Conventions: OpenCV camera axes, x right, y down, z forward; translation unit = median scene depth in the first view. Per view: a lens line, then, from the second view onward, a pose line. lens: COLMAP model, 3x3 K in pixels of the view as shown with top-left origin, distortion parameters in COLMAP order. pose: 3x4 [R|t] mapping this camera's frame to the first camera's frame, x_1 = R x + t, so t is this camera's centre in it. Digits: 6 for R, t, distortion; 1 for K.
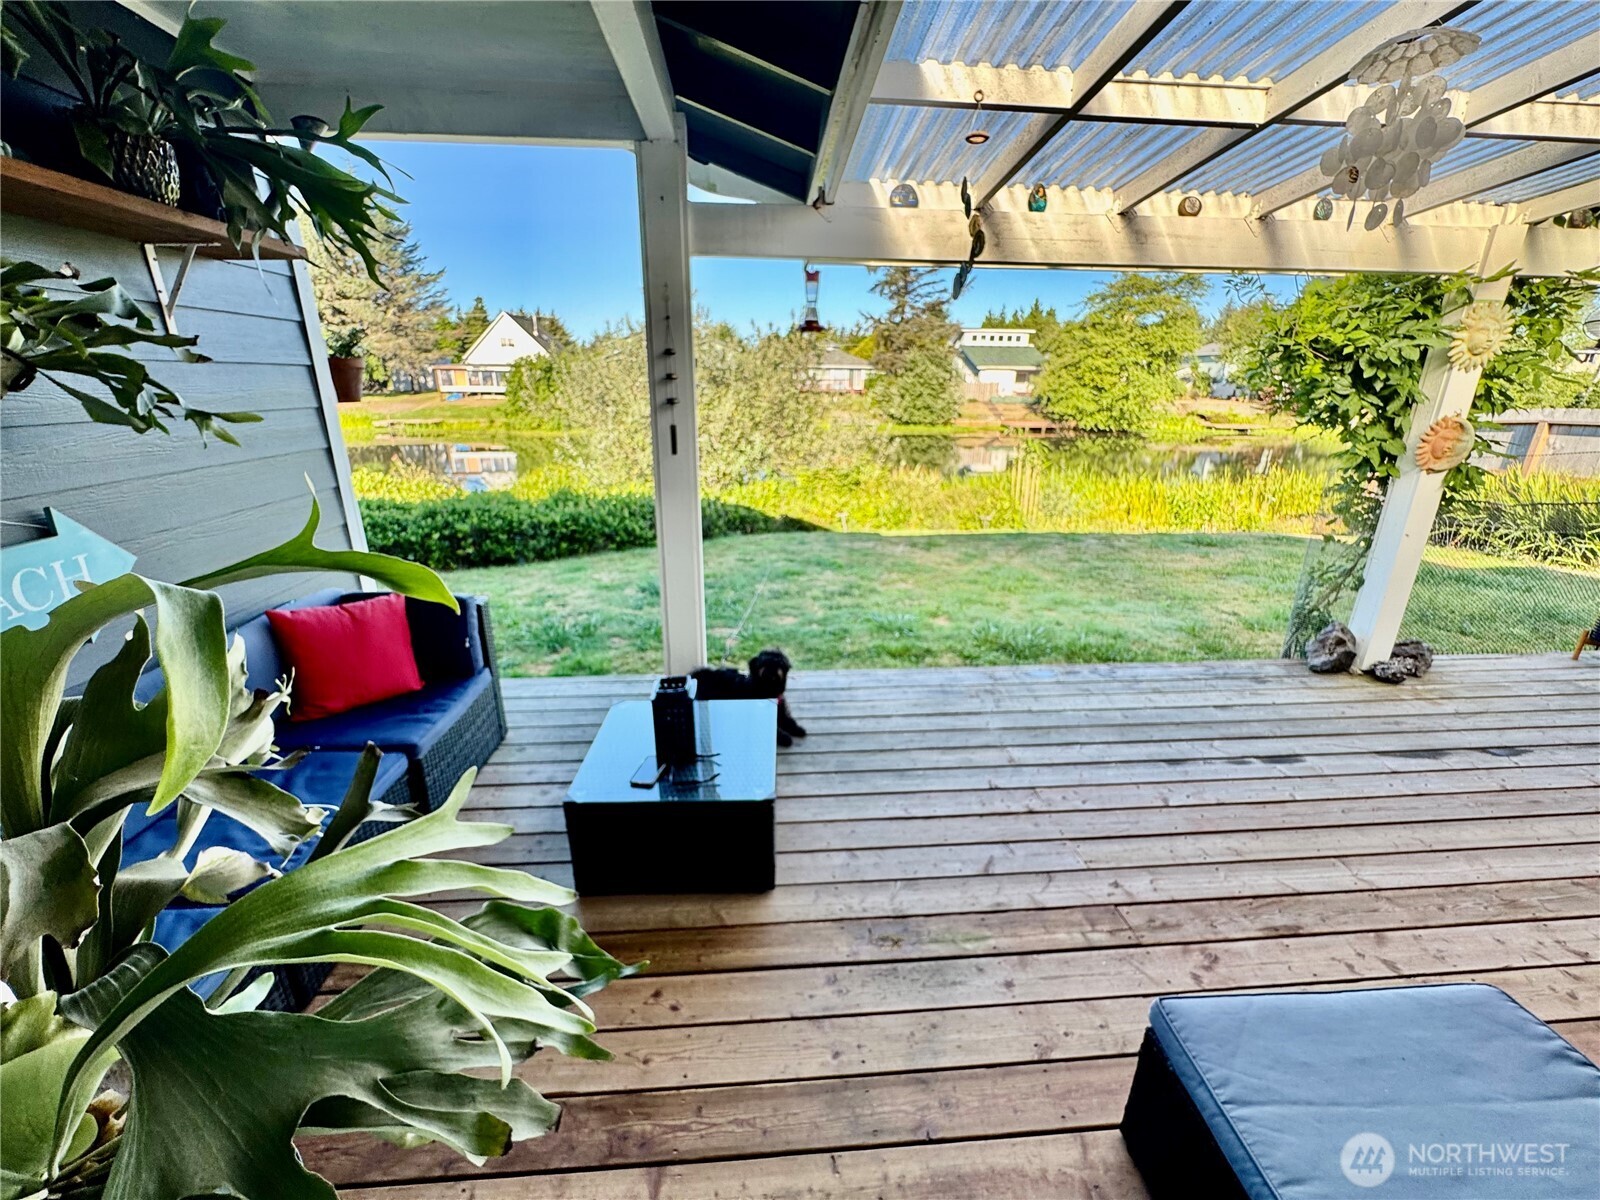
lens RADIAL K [[651.4, 0, 796.9], [0, 651.4, 600.5], [0, 0, 1]] dist [-0.008029, 0.000137]
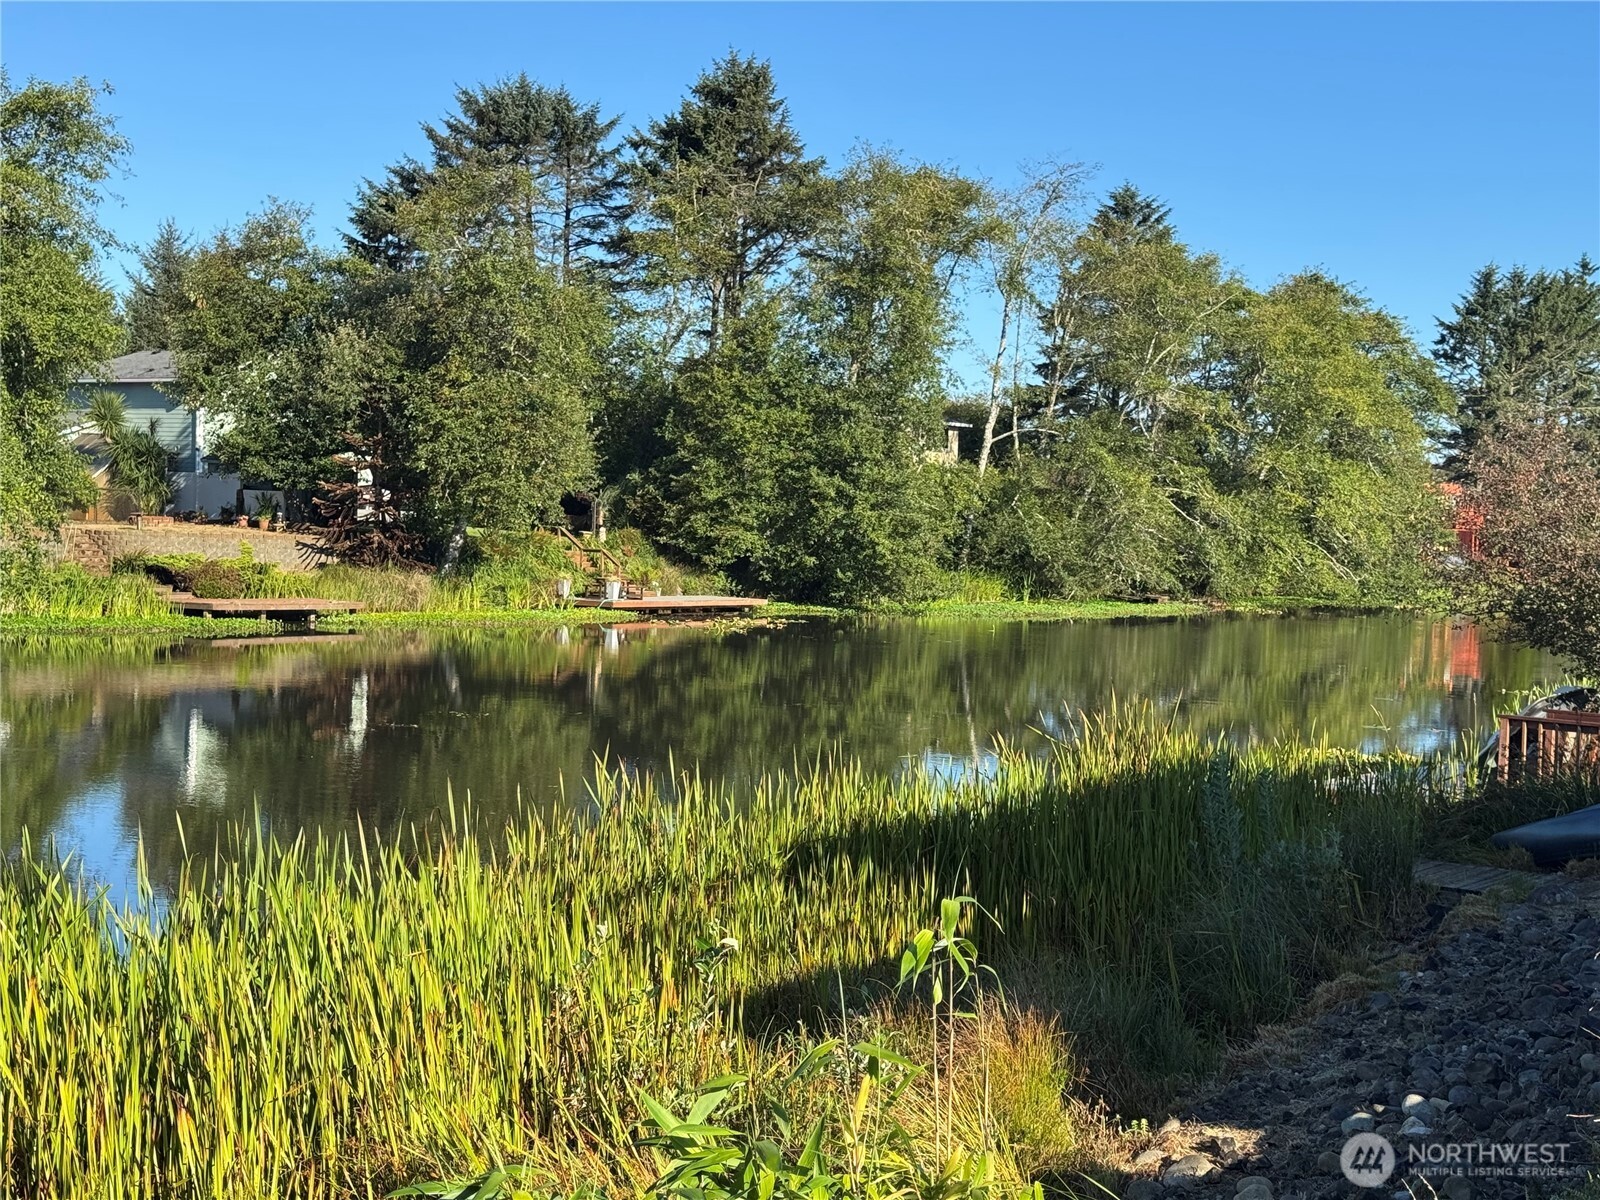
lens RADIAL K [[2227.5, 0, 791.0], [0, 2227.5, 600.3], [0, 0, 1]] dist [0.109089, 0.000000]
pose [[0.677569, -0.016201, 0.735280, 0.081135], [0.212445, 0.961450, -0.174586, -0.039734], [-0.704107, 0.274500, 0.654891, 0.157714]]
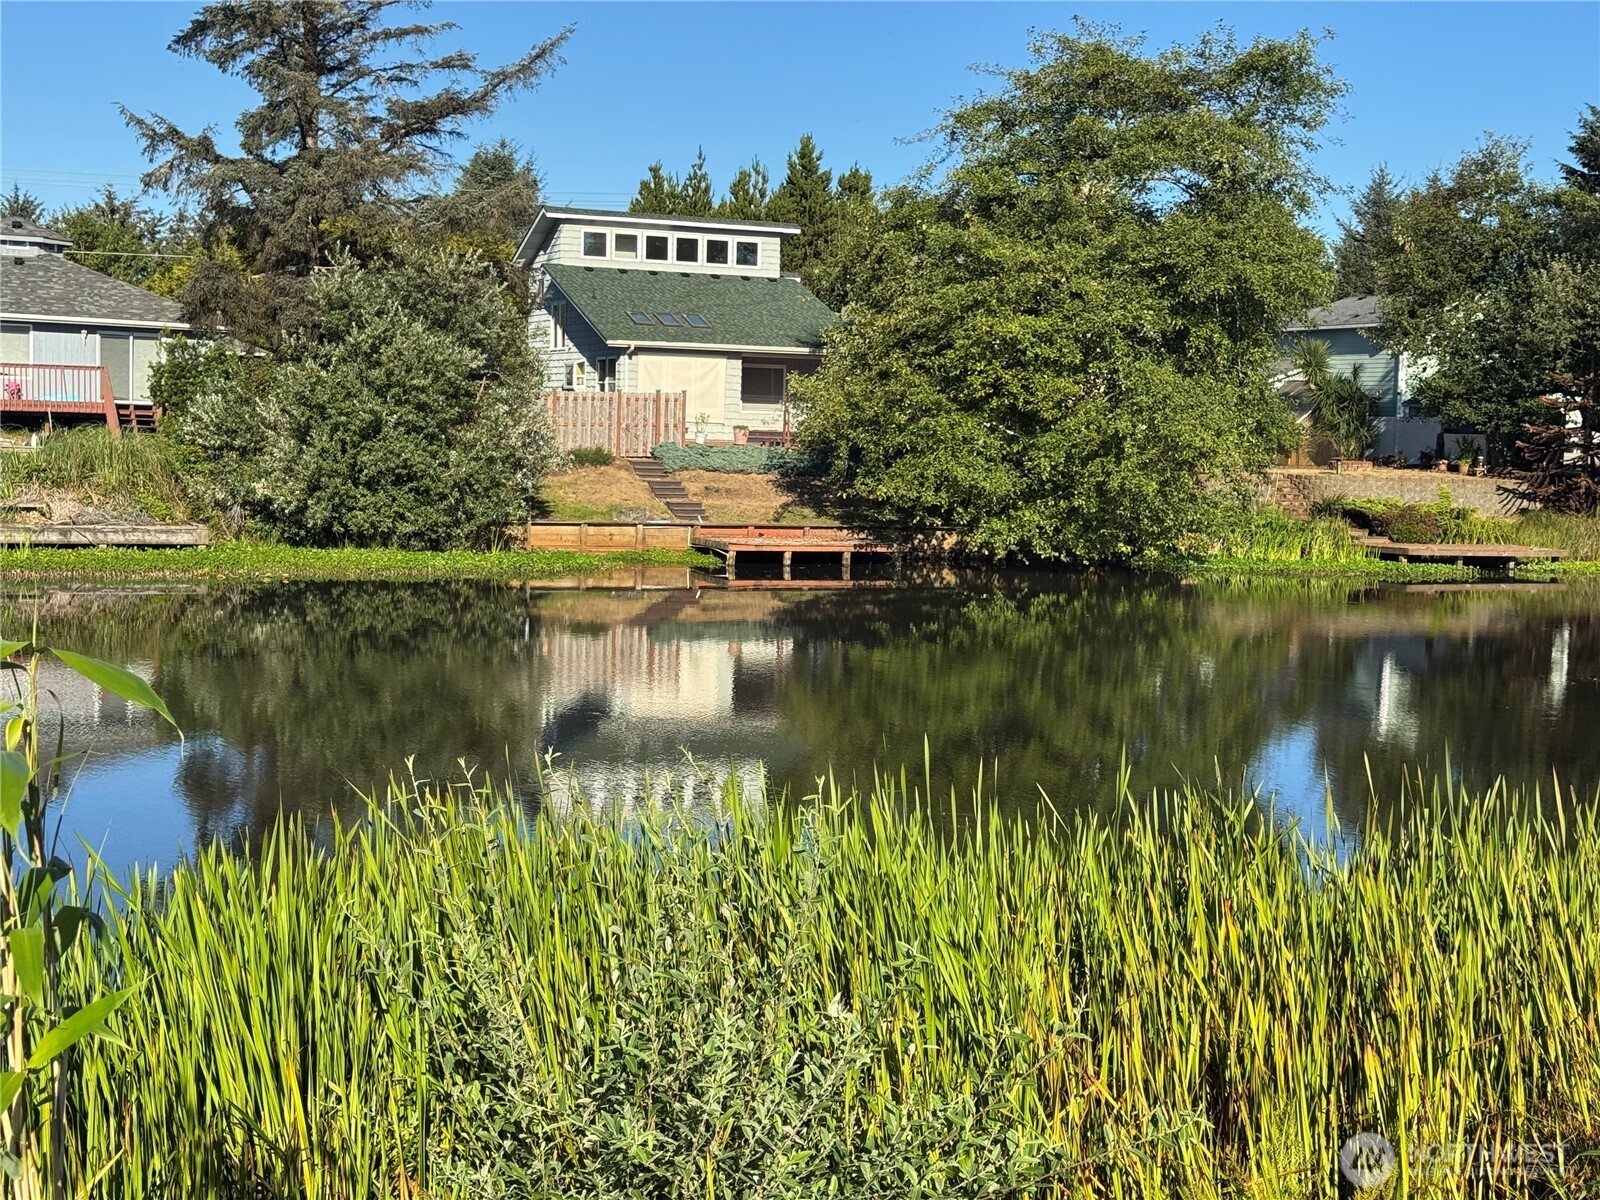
lens RADIAL K [[2227.5, 0, 792.7], [0, 2227.5, 615.6], [0, 0, 1]] dist [0.109089, 0.000000]
pose [[0.953459, -0.006692, 0.301448, 0.078281], [0.076871, 0.972113, -0.221558, -0.037879], [-0.291559, 0.234419, 0.927384, 0.153559]]
